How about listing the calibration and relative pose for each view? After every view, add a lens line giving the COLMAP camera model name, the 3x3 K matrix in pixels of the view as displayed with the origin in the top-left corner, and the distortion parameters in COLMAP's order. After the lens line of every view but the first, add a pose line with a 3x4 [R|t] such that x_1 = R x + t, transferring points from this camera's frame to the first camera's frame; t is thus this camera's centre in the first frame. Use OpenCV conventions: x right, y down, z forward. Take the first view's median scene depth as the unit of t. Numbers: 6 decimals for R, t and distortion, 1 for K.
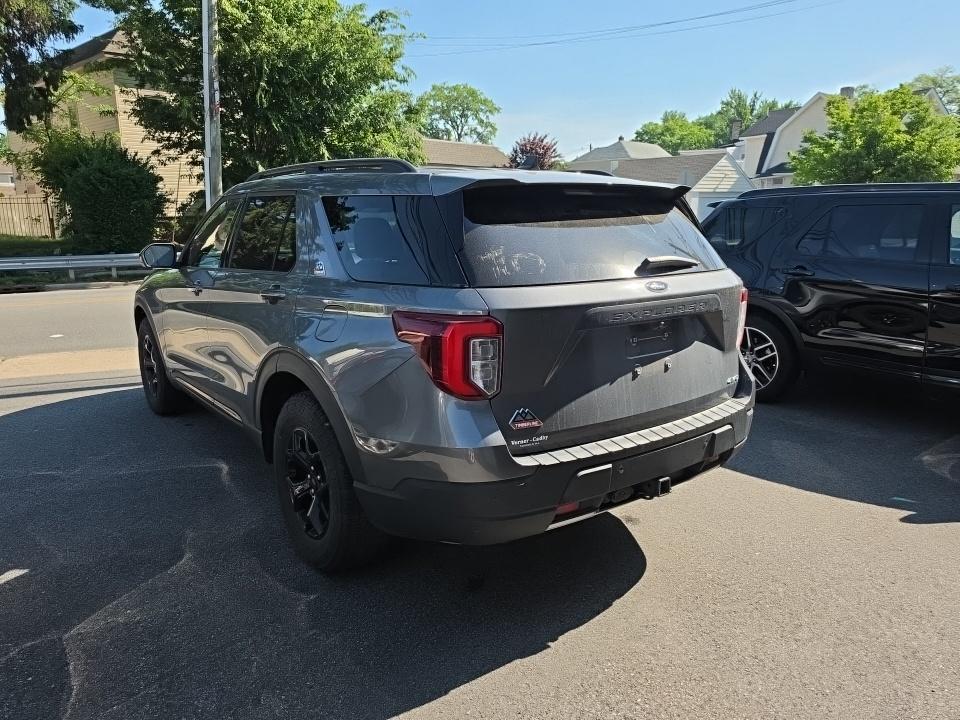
lens RADIAL K [[673.0, 0, 484.4], [0, 673.0, 362.0], [0, 0, 1]] dist [0.034643, -0.044079]
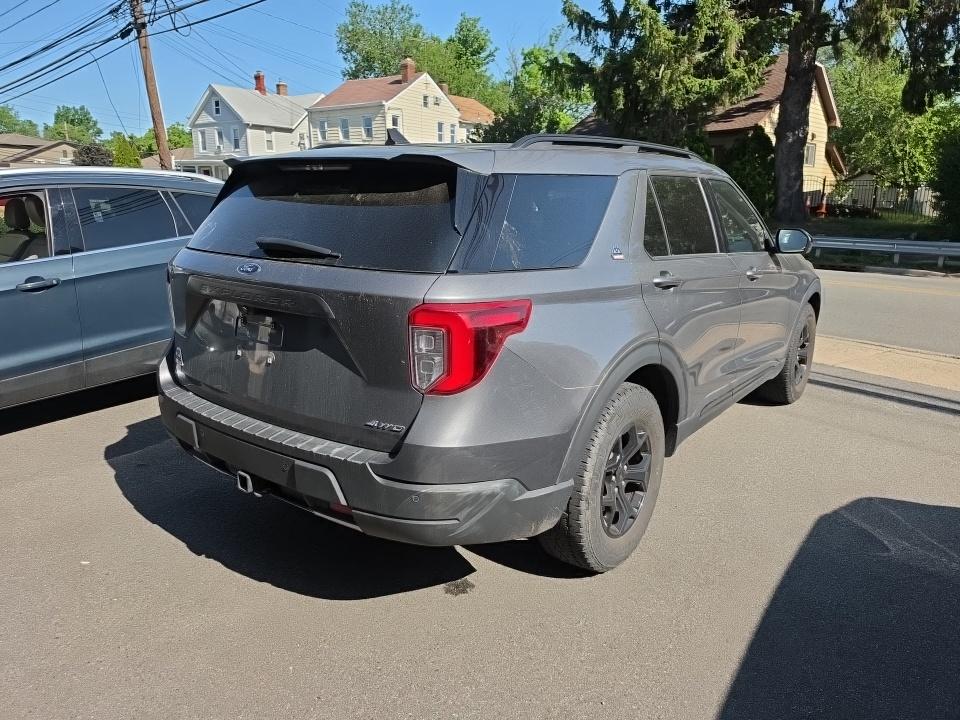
lens RADIAL K [[673.0, 0, 484.4], [0, 673.0, 362.0], [0, 0, 1]] dist [0.034643, -0.044079]
pose [[0.261233, 0.237614, -0.935573, 0.184668], [-0.217127, 0.958855, 0.182901, -0.034088], [0.940539, 0.155359, 0.302078, 0.155193]]
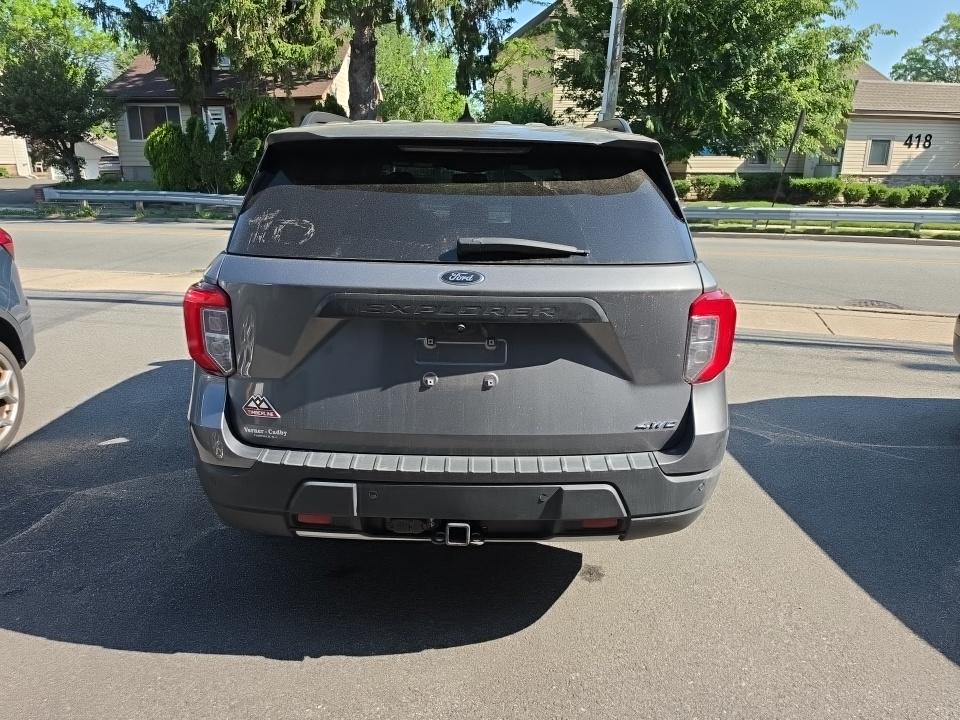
lens RADIAL K [[673.0, 0, 484.4], [0, 673.0, 362.0], [0, 0, 1]] dist [0.034643, -0.044079]
pose [[0.800280, 0.181487, -0.571501, 0.107891], [-0.146220, 0.983390, 0.107534, -0.015254], [0.581525, -0.002493, 0.813525, 0.059437]]
